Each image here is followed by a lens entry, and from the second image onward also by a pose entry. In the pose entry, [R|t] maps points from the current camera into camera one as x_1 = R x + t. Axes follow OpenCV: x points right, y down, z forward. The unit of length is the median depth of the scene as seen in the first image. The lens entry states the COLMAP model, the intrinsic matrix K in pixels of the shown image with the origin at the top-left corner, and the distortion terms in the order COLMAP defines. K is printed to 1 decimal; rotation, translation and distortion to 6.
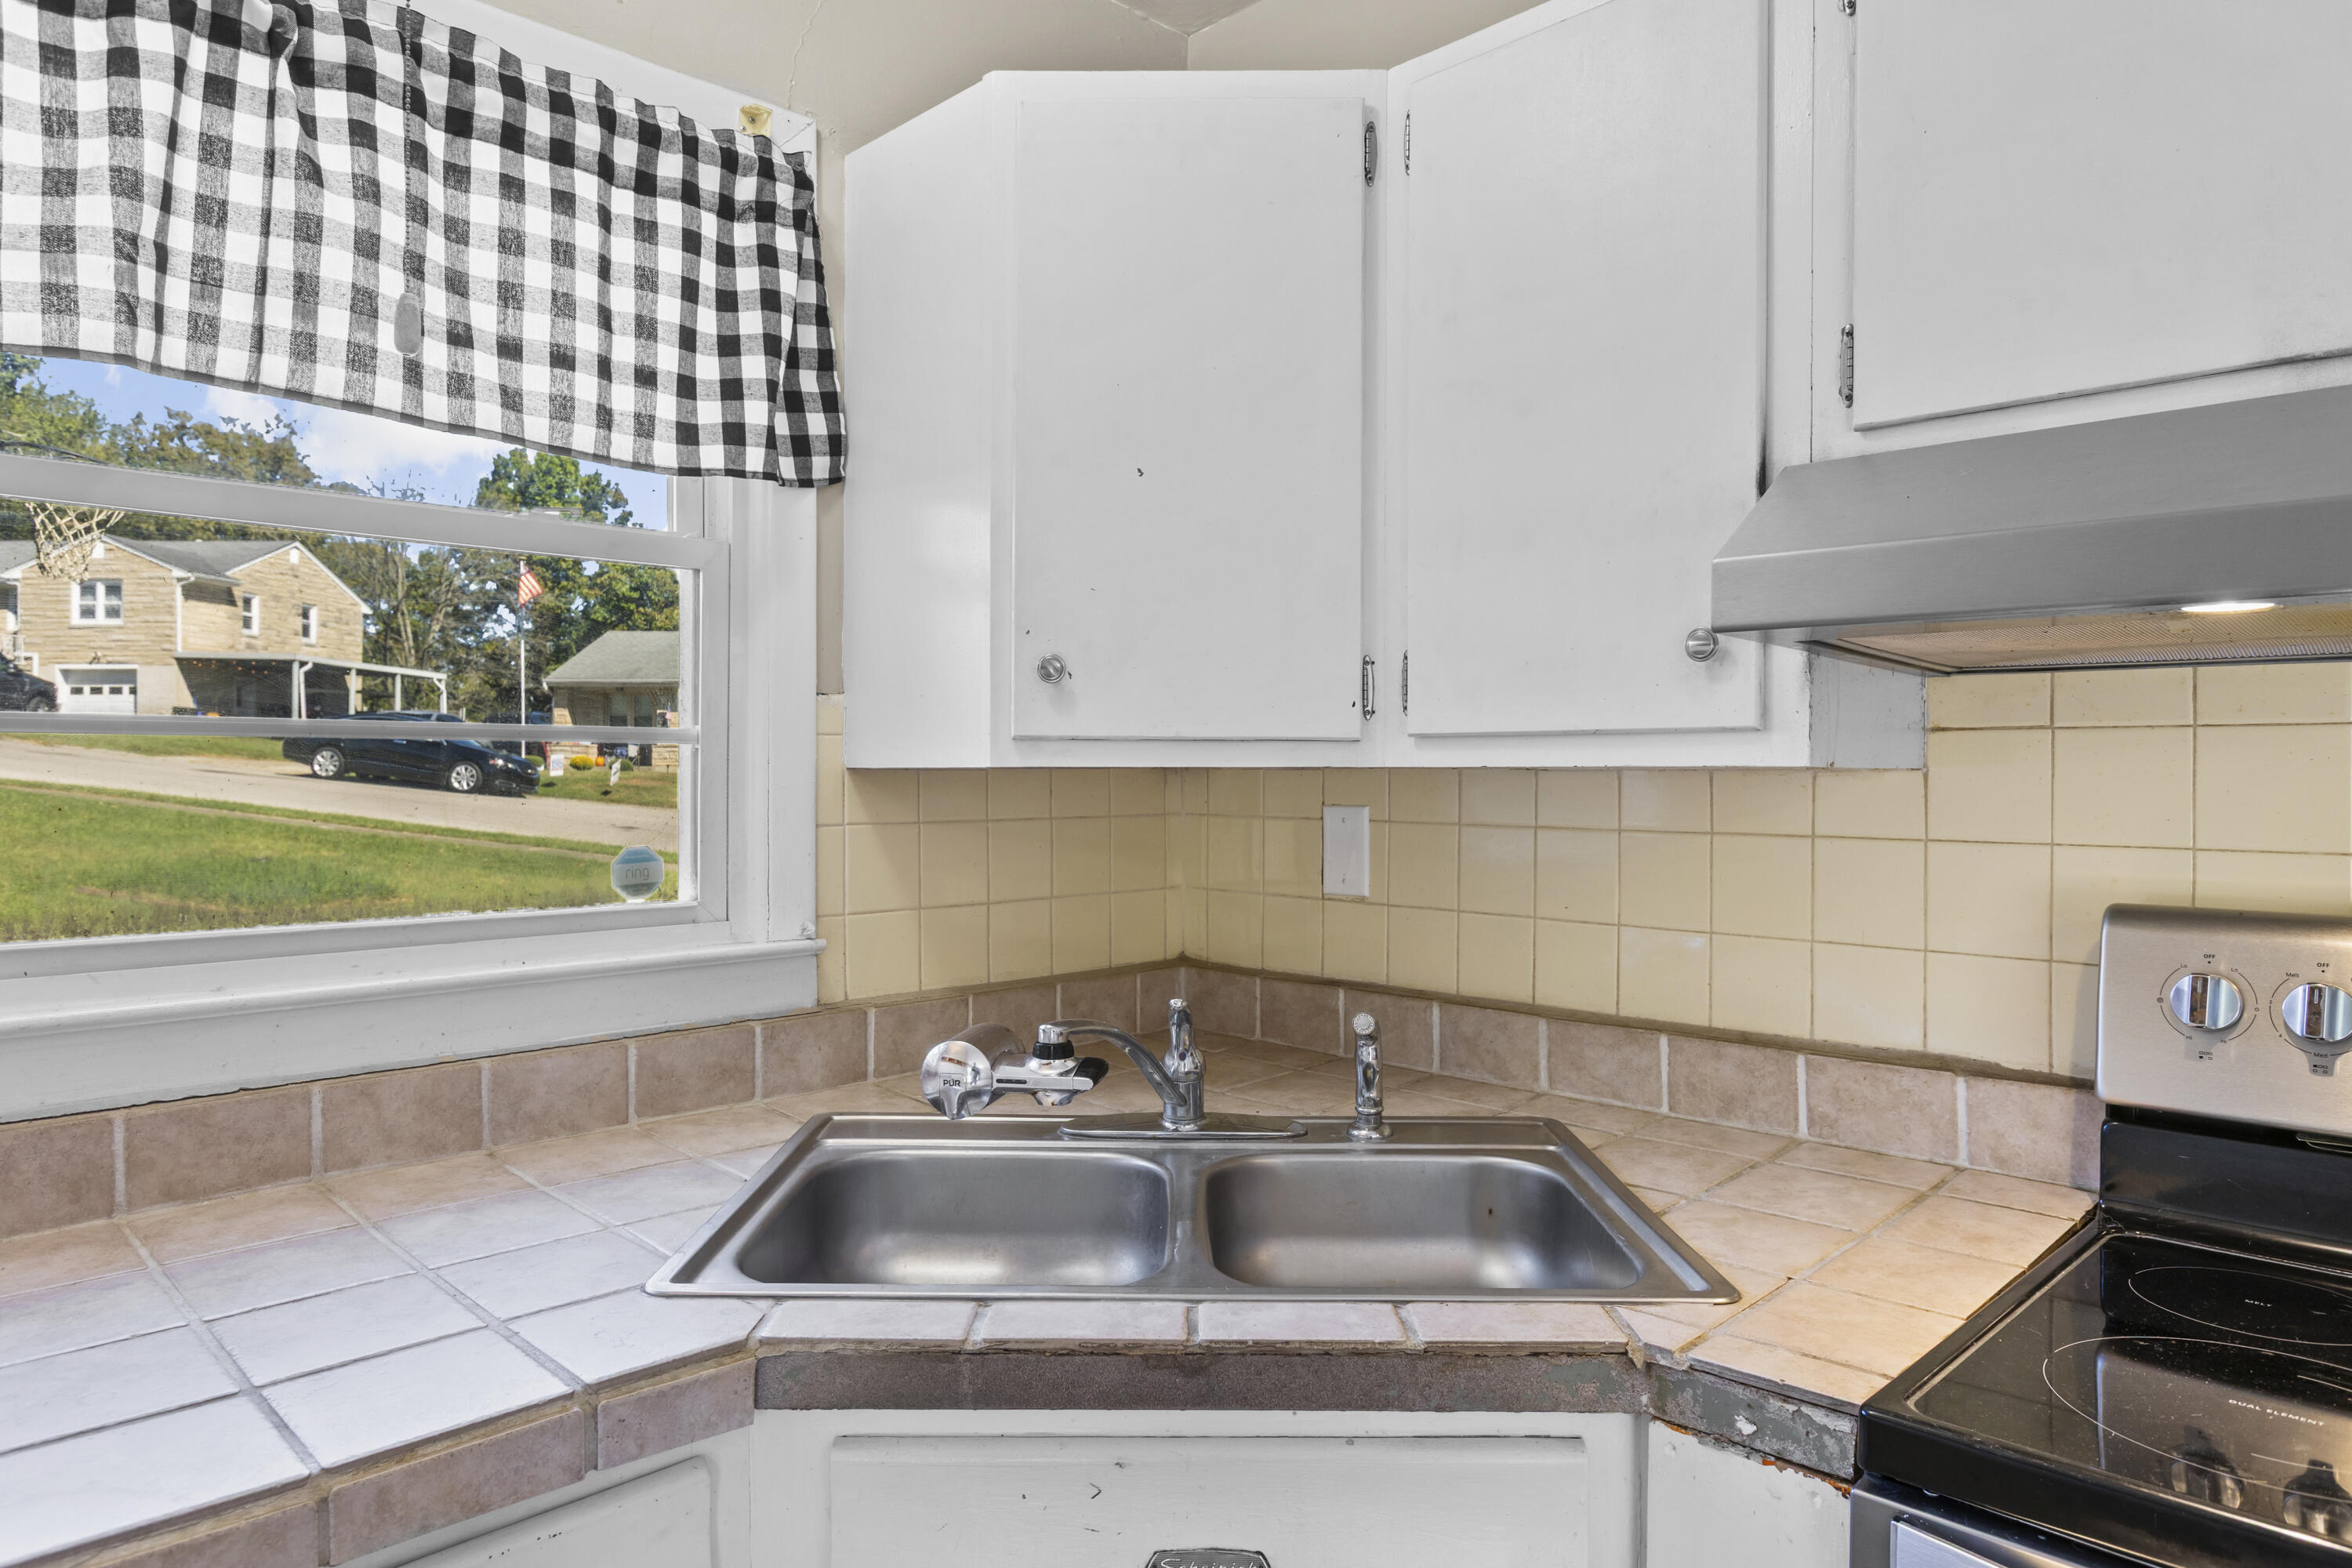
lens RADIAL K [[1430.7, 0, 1172.1], [0, 1430.7, 779.9], [0, 0, 1]] dist [0.000849, -0.001004]
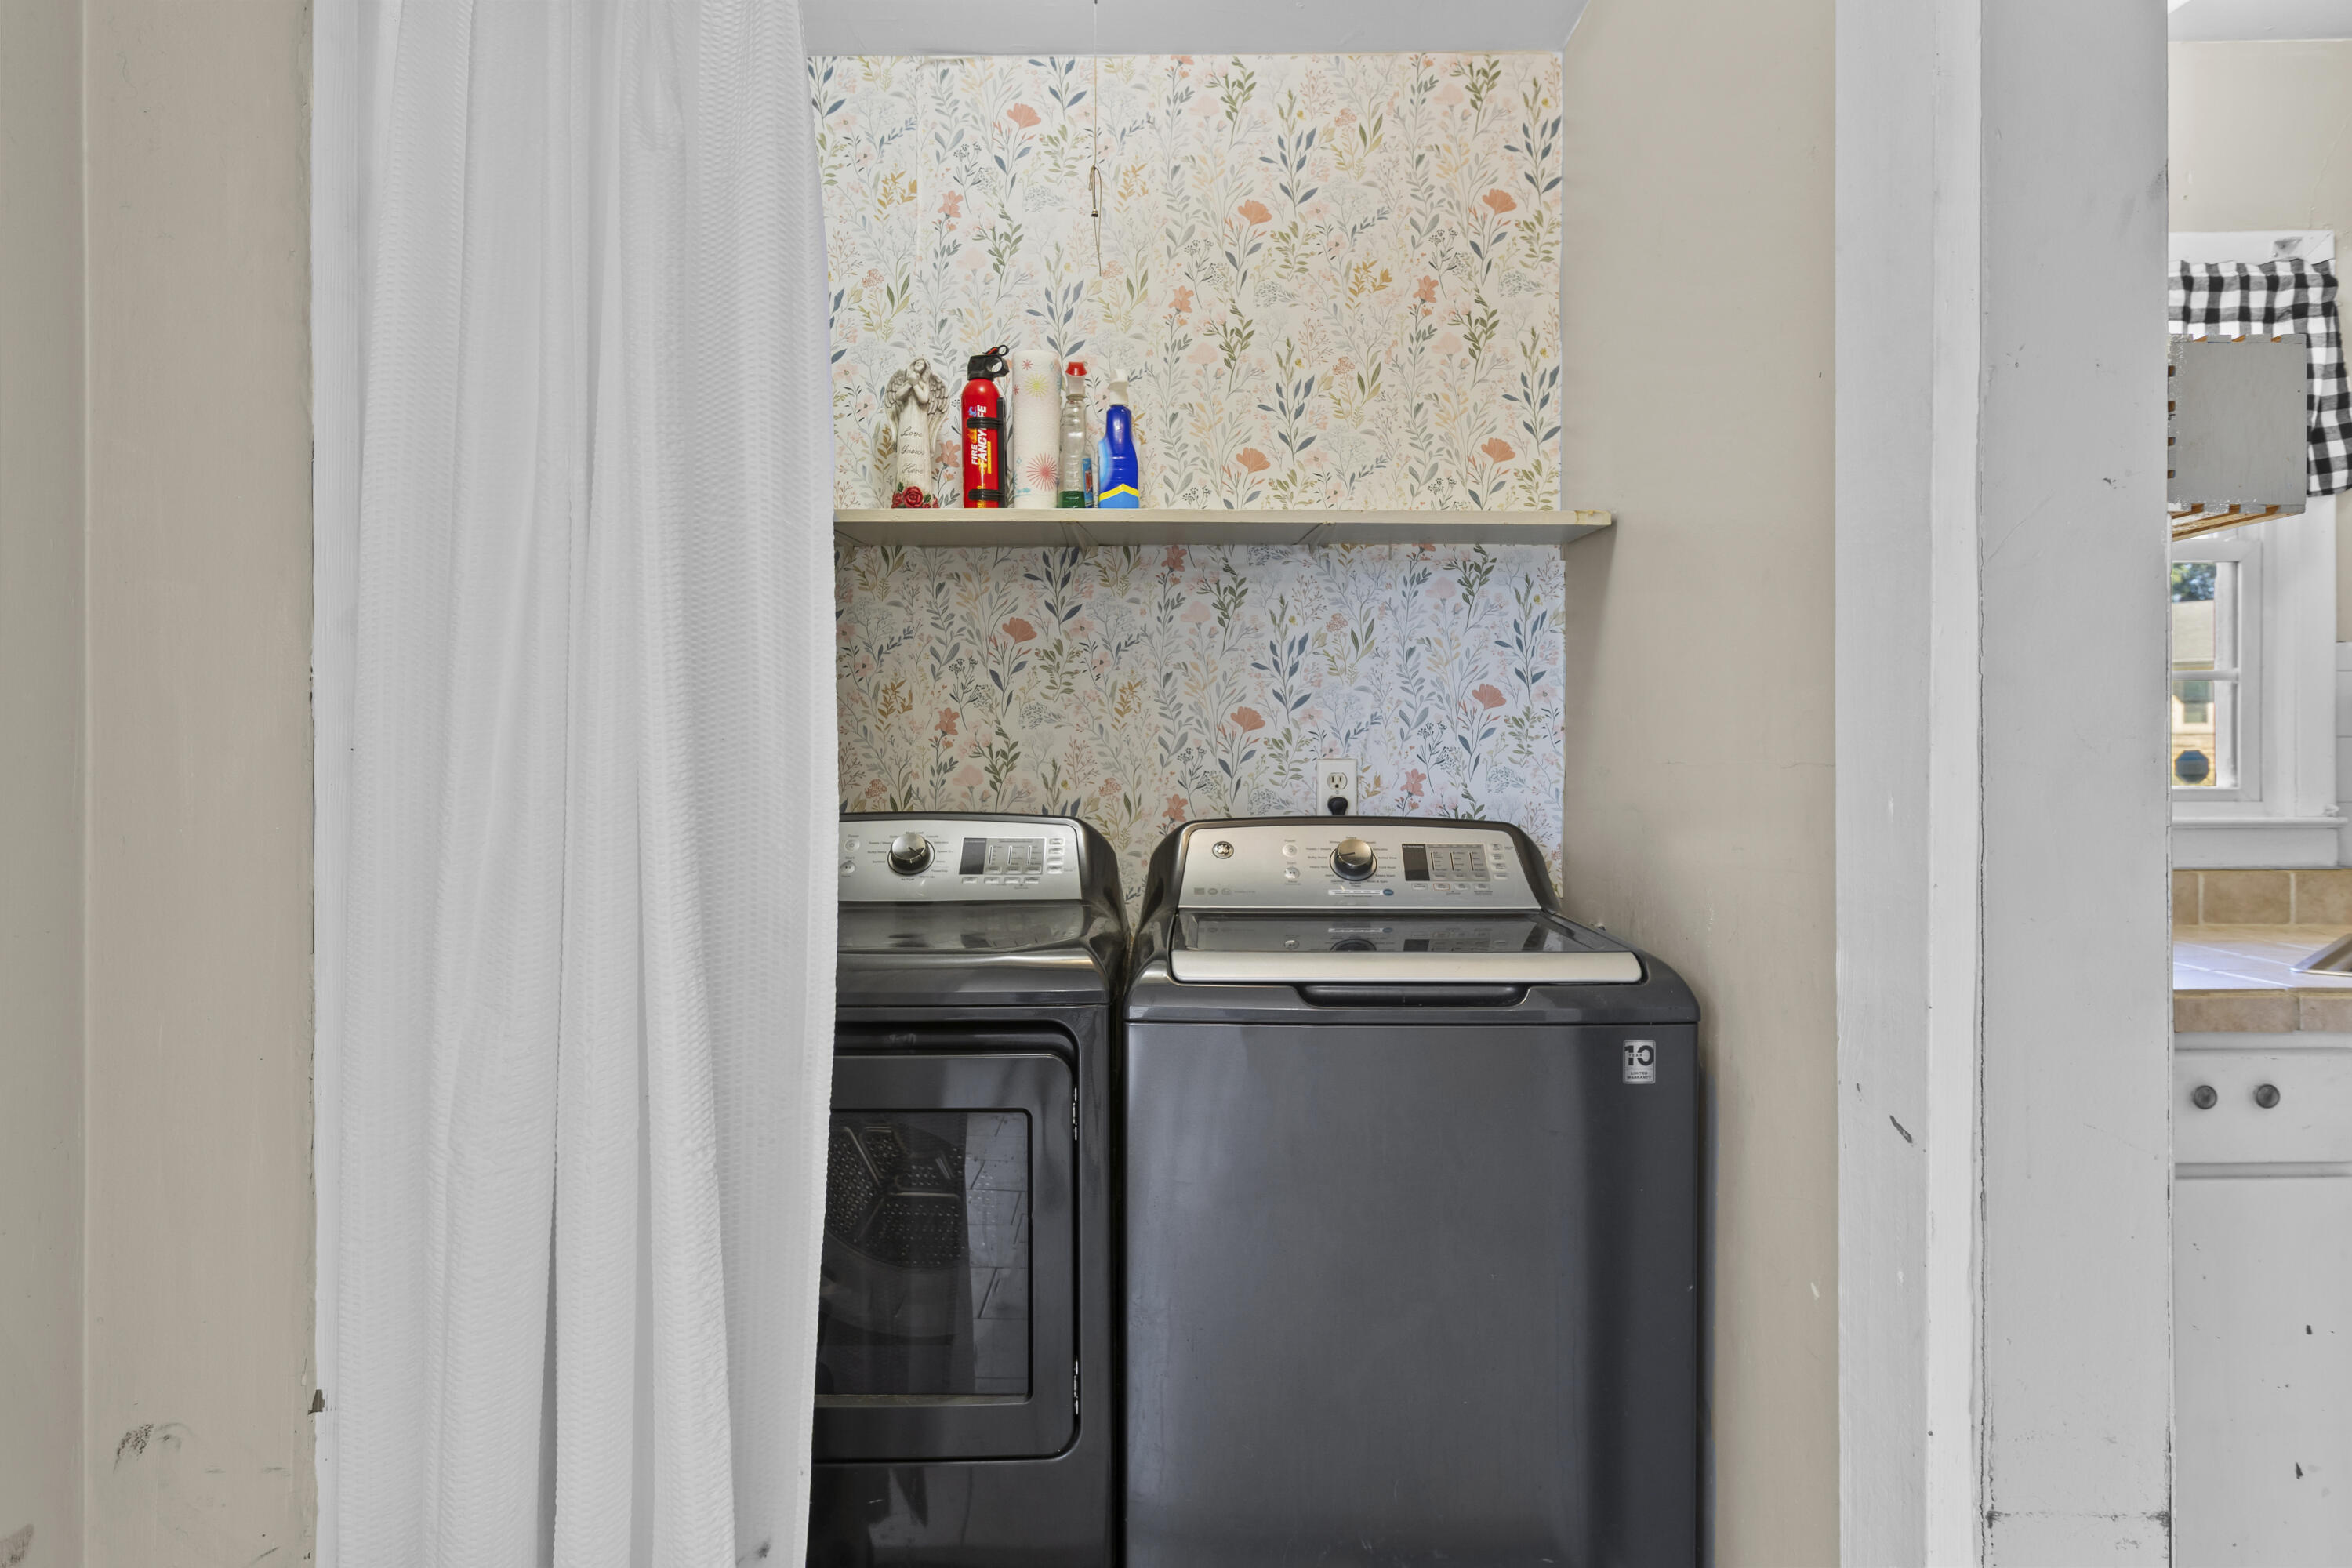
lens RADIAL K [[1430.7, 0, 1165.4], [0, 1430.7, 763.3], [0, 0, 1]] dist [0.000849, -0.001004]
pose [[0.694401, -0.003277, -0.719581, -0.039669], [-0.005779, 0.999932, -0.010131, 0.082002], [0.719565, 0.011193, 0.694335, -0.816185]]
